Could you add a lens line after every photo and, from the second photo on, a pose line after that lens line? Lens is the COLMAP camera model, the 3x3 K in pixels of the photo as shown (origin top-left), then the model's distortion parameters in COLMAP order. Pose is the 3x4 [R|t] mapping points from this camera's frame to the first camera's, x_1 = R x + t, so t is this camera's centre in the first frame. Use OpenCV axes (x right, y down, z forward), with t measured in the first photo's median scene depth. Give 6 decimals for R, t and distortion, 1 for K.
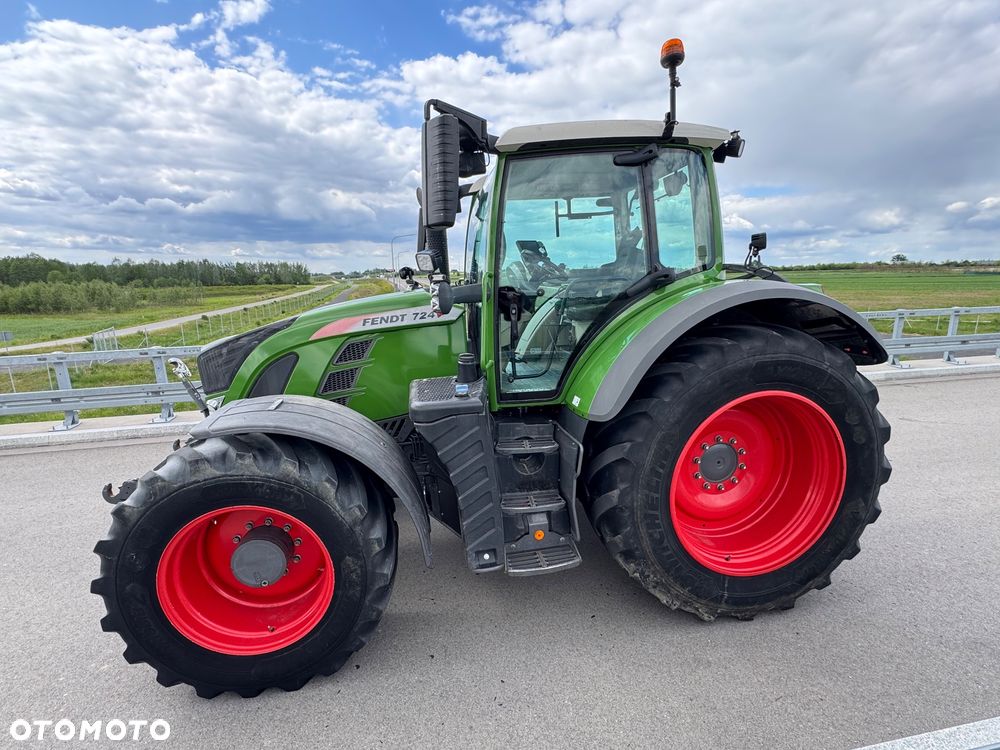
lens RADIAL K [[470.8, 0, 496.5], [0, 470.8, 381.4], [0, 0, 1]] dist [-0.000973, -0.000249]
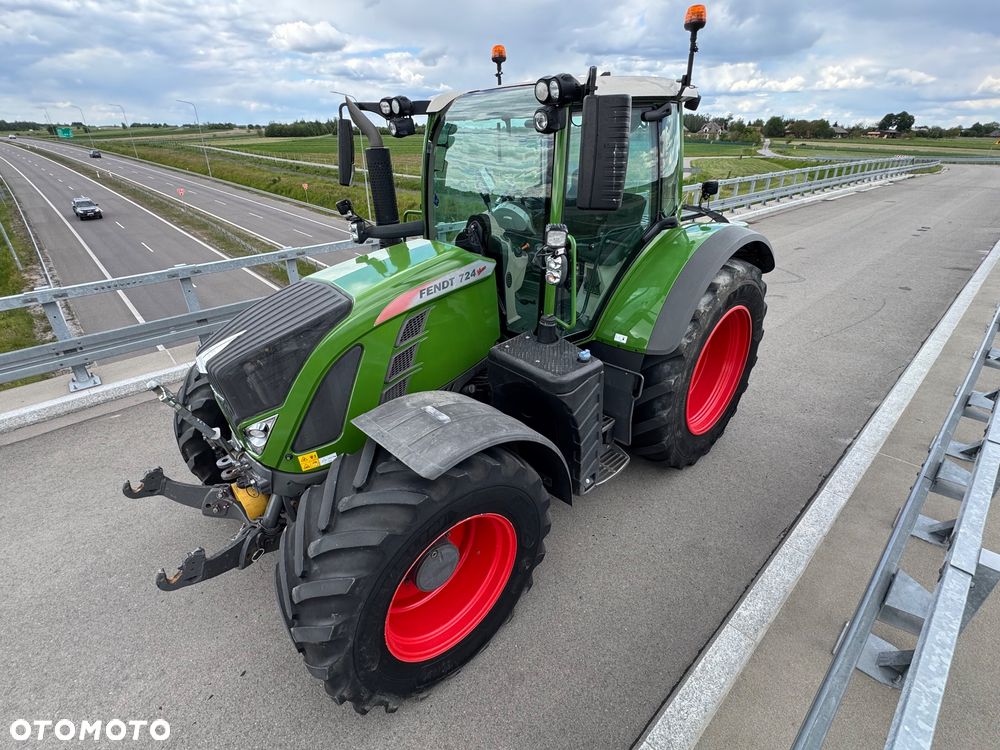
lens RADIAL K [[470.8, 0, 500.5], [0, 470.8, 384.6], [0, 0, 1]] dist [-0.000973, -0.000249]
pose [[0.831669, -0.245131, 0.498235, -0.678673], [0.105232, 0.950600, 0.292037, -0.218266], [-0.545209, -0.190448, 0.816380, 0.160884]]
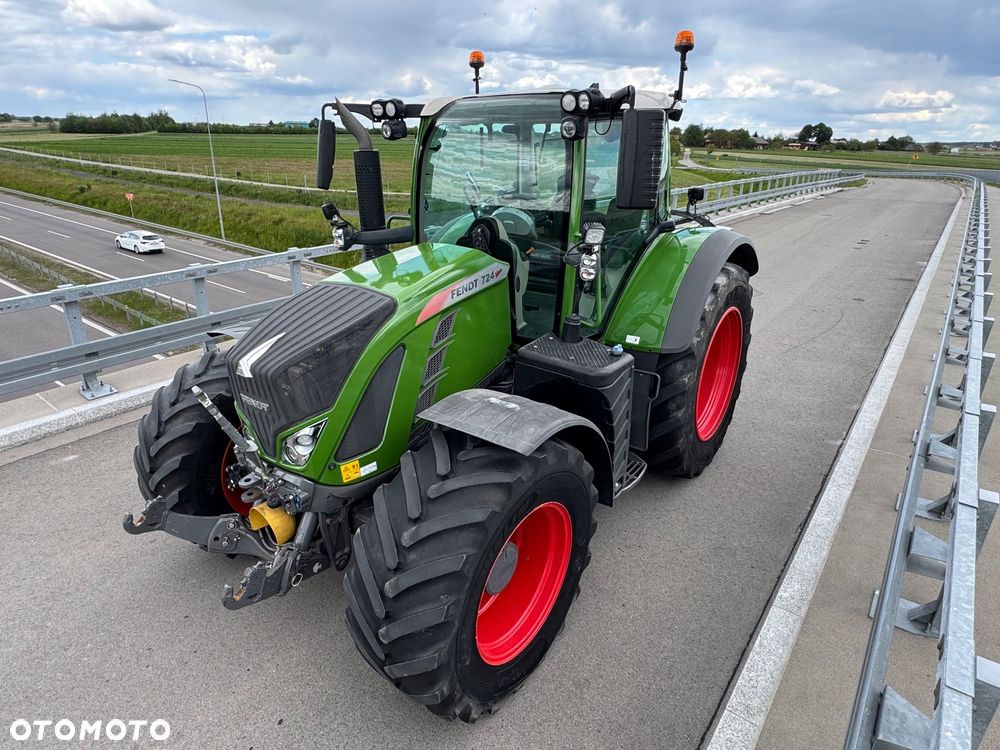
lens RADIAL K [[597.8, 0, 494.8], [0, 597.8, 386.7], [0, 0, 1]] dist [-0.001981, 0.001603]
pose [[0.721130, -0.234706, 0.651832, -1.042262], [0.116220, 0.968516, 0.220159, -0.205516], [-0.682982, -0.083007, 0.725703, 0.130798]]
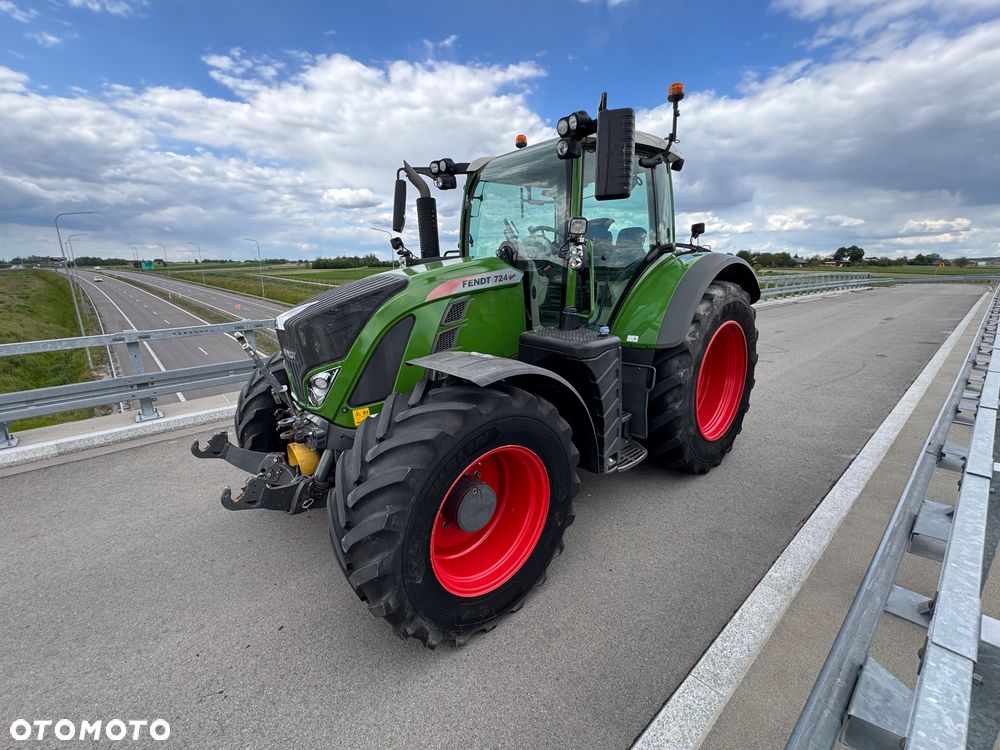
lens RADIAL K [[435.1, 0, 499.4], [0, 435.1, 385.3], [0, 0, 1]] dist [0.001004, -0.001411]
pose [[0.843485, -0.129582, 0.521289, -0.797801], [0.107481, 0.991555, 0.072568, 0.041593], [-0.526290, -0.005181, 0.850289, 0.122721]]
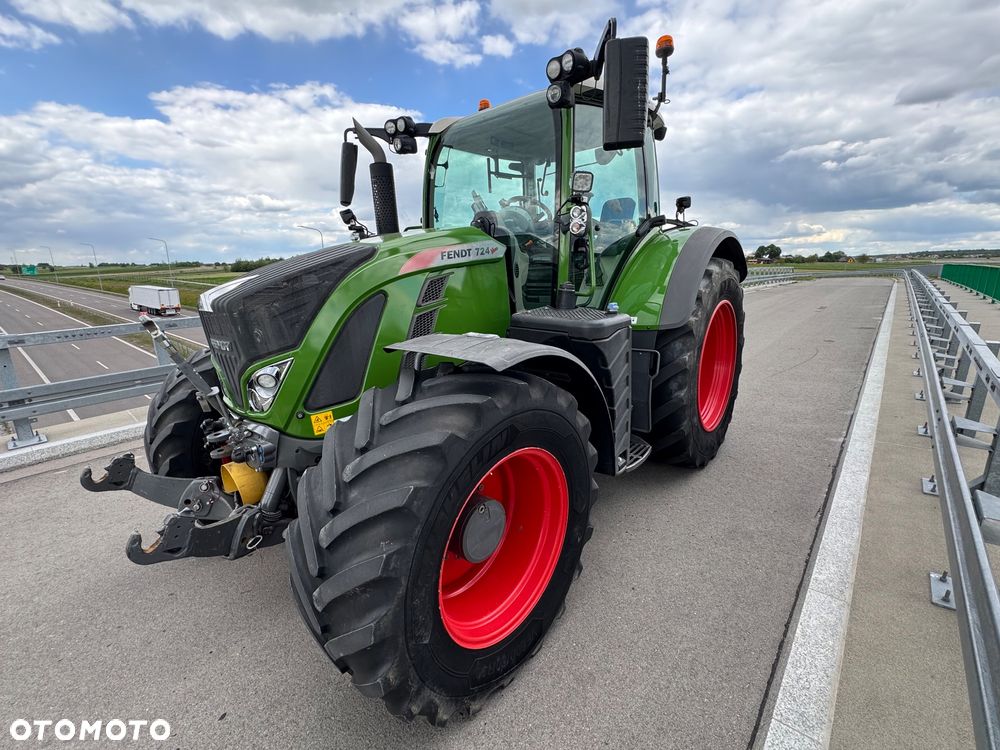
lens RADIAL K [[447.5, 0, 499.0], [0, 447.5, 383.3], [0, 0, 1]] dist [0.000592, -0.001385]
pose [[0.765201, -0.157536, 0.624219, -0.798223], [0.141373, 0.987050, 0.075802, 0.064182], [-0.628077, 0.030244, 0.777563, 0.308389]]
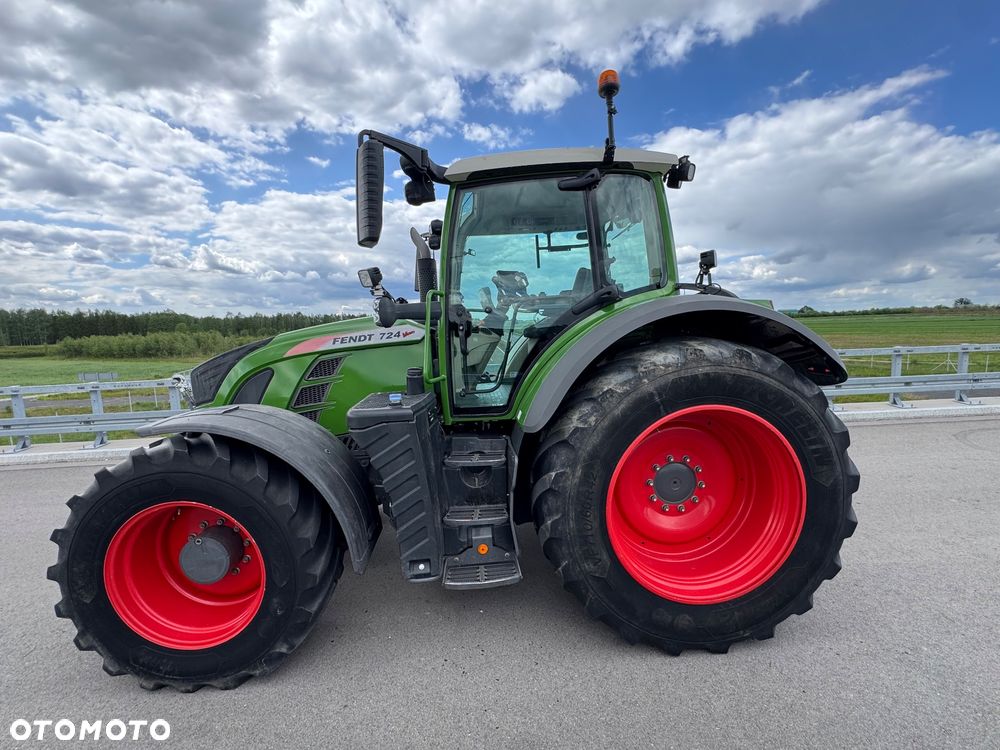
lens RADIAL K [[435.1, 0, 502.6], [0, 435.1, 383.1], [0, 0, 1]] dist [0.001004, -0.001411]
pose [[0.994571, 0.008735, -0.103695, 0.221072], [-0.017441, 0.996368, -0.083345, 0.050743], [0.102590, 0.084701, 0.991111, 0.057648]]
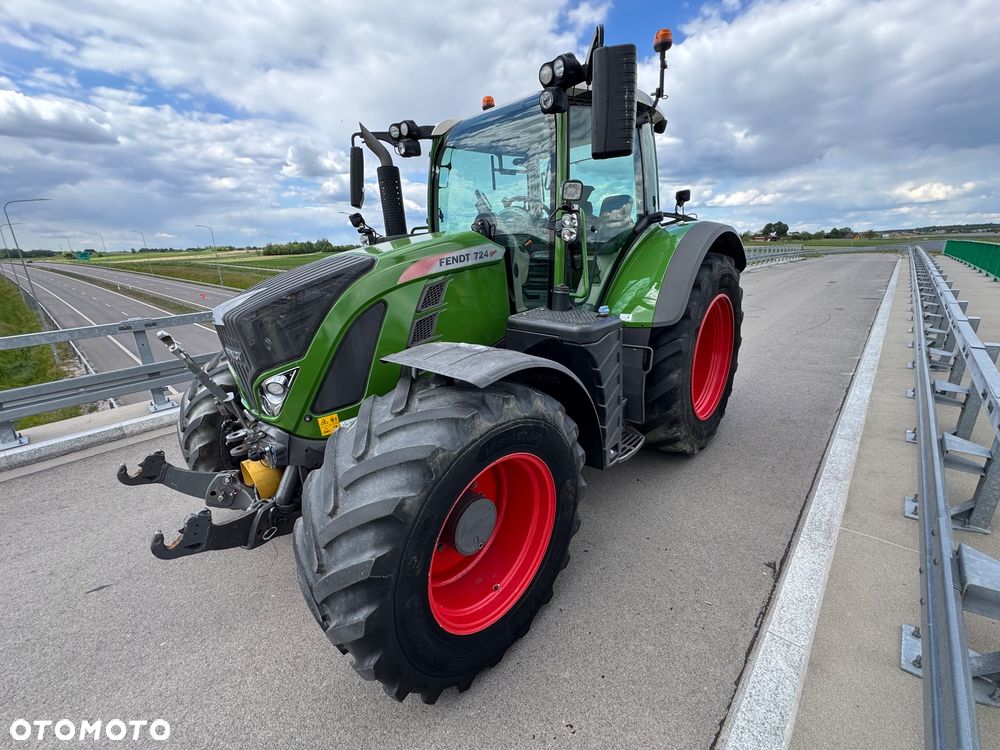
lens RADIAL K [[418.7, 0, 495.8], [0, 418.7, 381.1], [0, 0, 1]] dist [-0.000914, -0.000361]
pose [[0.789275, -0.192266, 0.583163, -0.757113], [0.147541, 0.981273, 0.123834, 0.018282], [-0.596051, -0.011699, 0.802861, 0.289460]]
